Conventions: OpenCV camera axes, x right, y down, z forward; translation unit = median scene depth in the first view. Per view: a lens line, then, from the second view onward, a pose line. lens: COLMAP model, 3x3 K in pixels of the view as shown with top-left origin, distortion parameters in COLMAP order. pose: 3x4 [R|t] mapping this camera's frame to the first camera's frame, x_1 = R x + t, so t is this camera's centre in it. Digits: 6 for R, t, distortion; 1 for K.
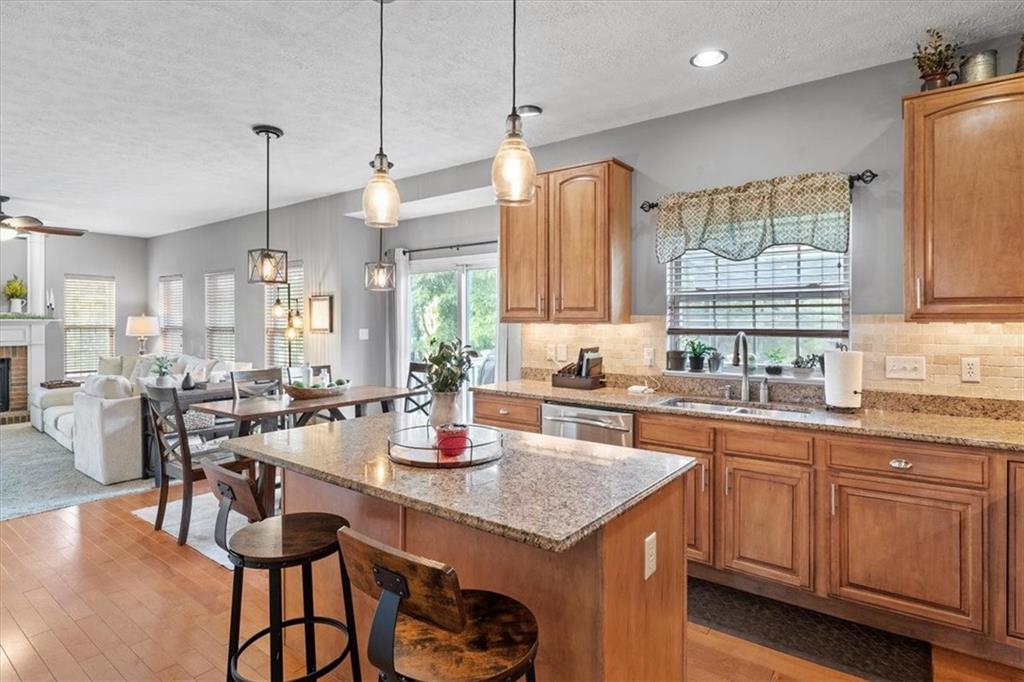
lens RADIAL K [[544.8, 0, 509.6], [0, 544.8, 323.2], [0, 0, 1]] dist [0.000808, 0.000215]
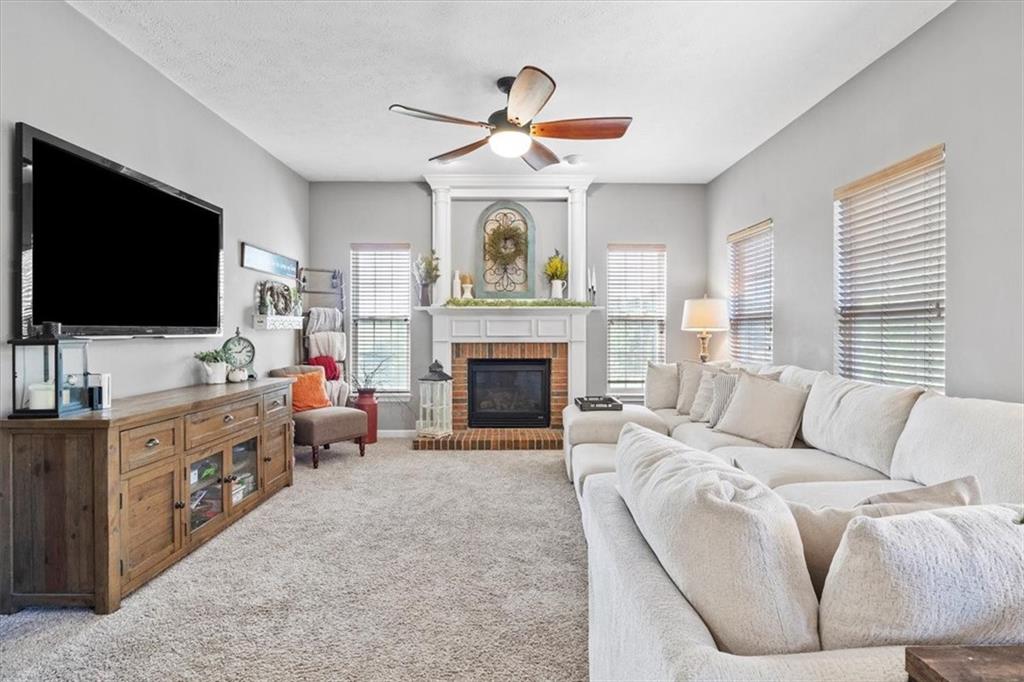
lens RADIAL K [[510.4, 0, 510.1], [0, 510.4, 331.3], [0, 0, 1]] dist [0.000221, -0.000037]
pose [[0.612358, 0.001066, -0.790580, -0.381738], [0.006177, 0.999962, 0.006133, 0.021341], [0.790556, -0.008639, 0.612328, 0.510176]]
